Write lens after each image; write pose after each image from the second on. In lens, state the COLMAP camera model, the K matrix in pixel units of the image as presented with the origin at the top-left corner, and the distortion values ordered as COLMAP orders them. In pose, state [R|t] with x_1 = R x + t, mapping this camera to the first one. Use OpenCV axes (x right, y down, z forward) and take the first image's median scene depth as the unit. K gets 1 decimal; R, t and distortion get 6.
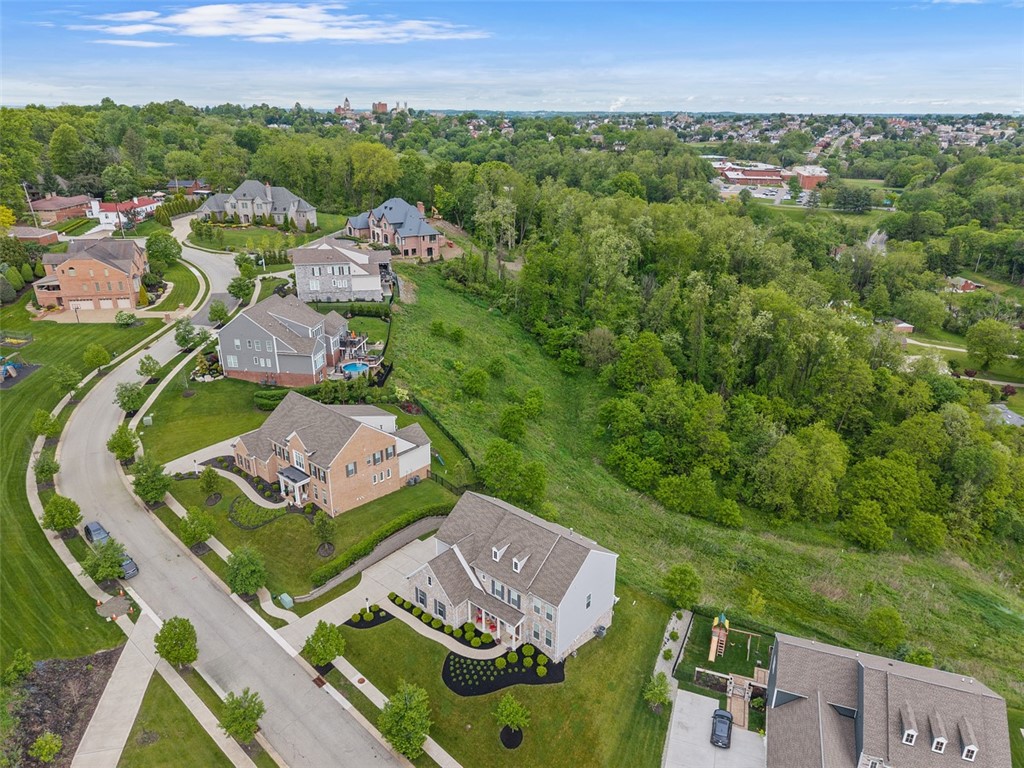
lens RADIAL K [[675.7, 0, 512.0], [0, 675.7, 384.0], [0, 0, 1]] dist [0.042662, -0.042567]
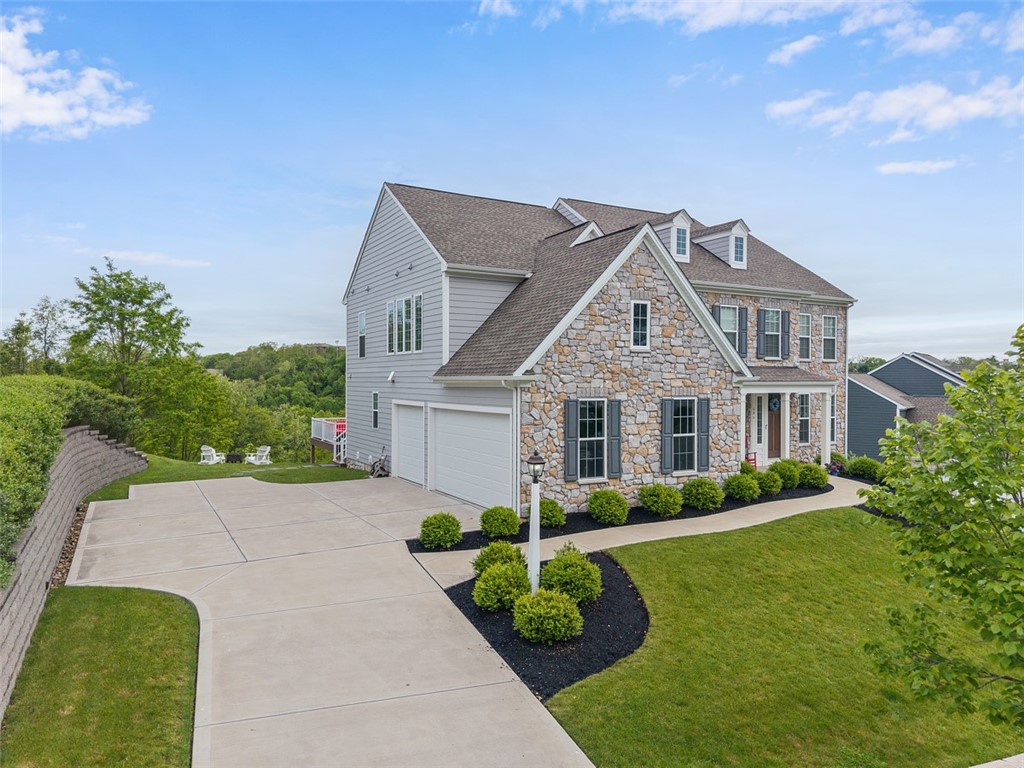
lens RADIAL K [[675.7, 0, 512.0], [0, 675.7, 384.0], [0, 0, 1]] dist [0.042662, -0.042567]
pose [[0.363301, -0.020511, 0.931446, -0.310699], [0.339431, 0.933960, -0.111826, 0.276766], [-0.867640, 0.356789, 0.346271, 0.831449]]
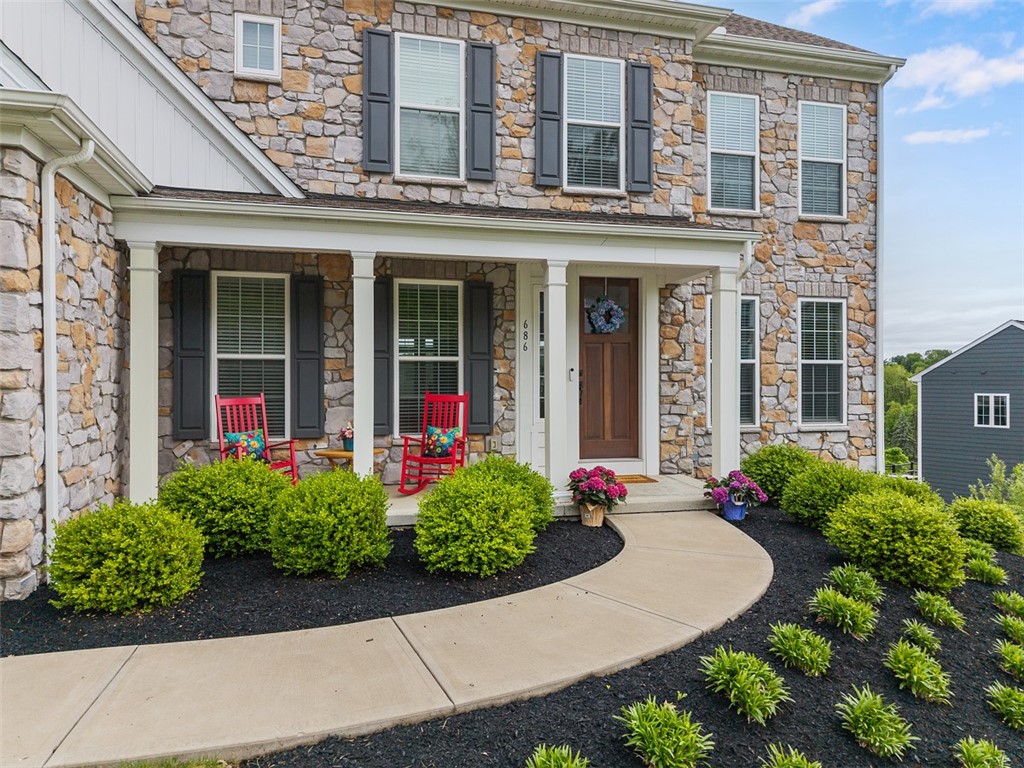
lens RADIAL K [[680.3, 0, 517.6], [0, 680.3, 379.8], [0, 0, 1]] dist [0.057396, -0.049964]
pose [[0.588843, -0.015470, 0.808100, -0.093627], [0.305765, 0.929775, -0.205005, 0.318646], [-0.748179, 0.367804, 0.552221, 0.791333]]
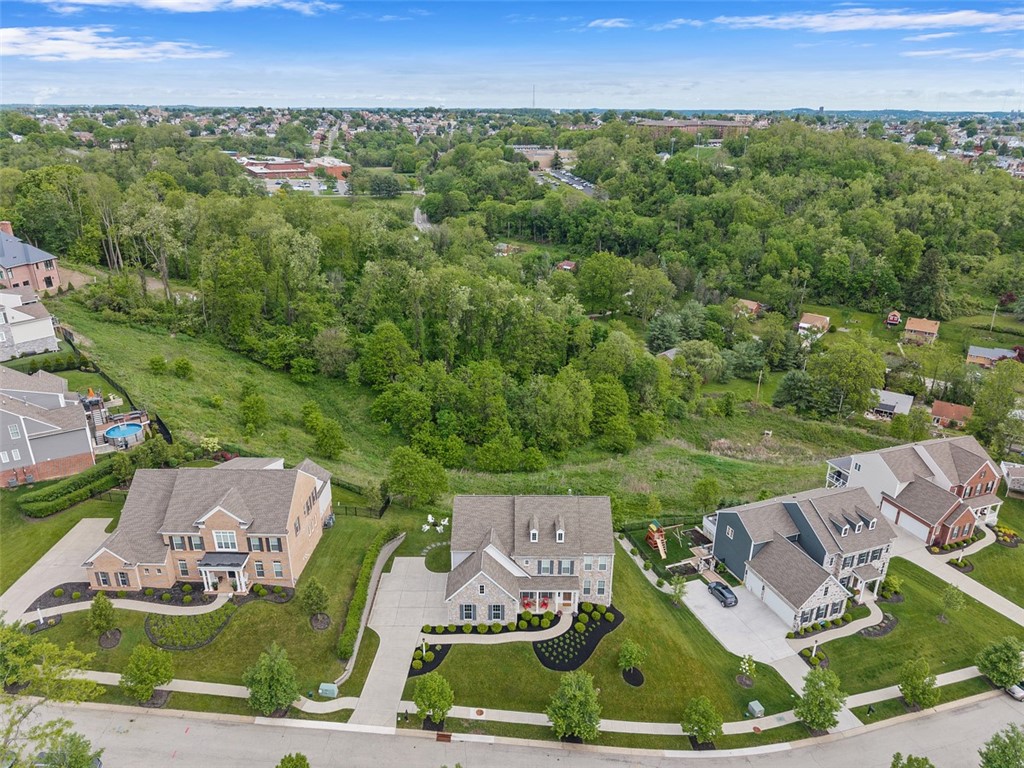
lens RADIAL K [[675.7, 0, 512.0], [0, 675.7, 384.0], [0, 0, 1]] dist [0.042662, -0.042567]
pose [[0.770077, -0.242593, 0.590026, -0.507649], [0.237759, 0.967381, 0.087432, -0.058536], [-0.591991, 0.072955, 0.802636, 0.152304]]
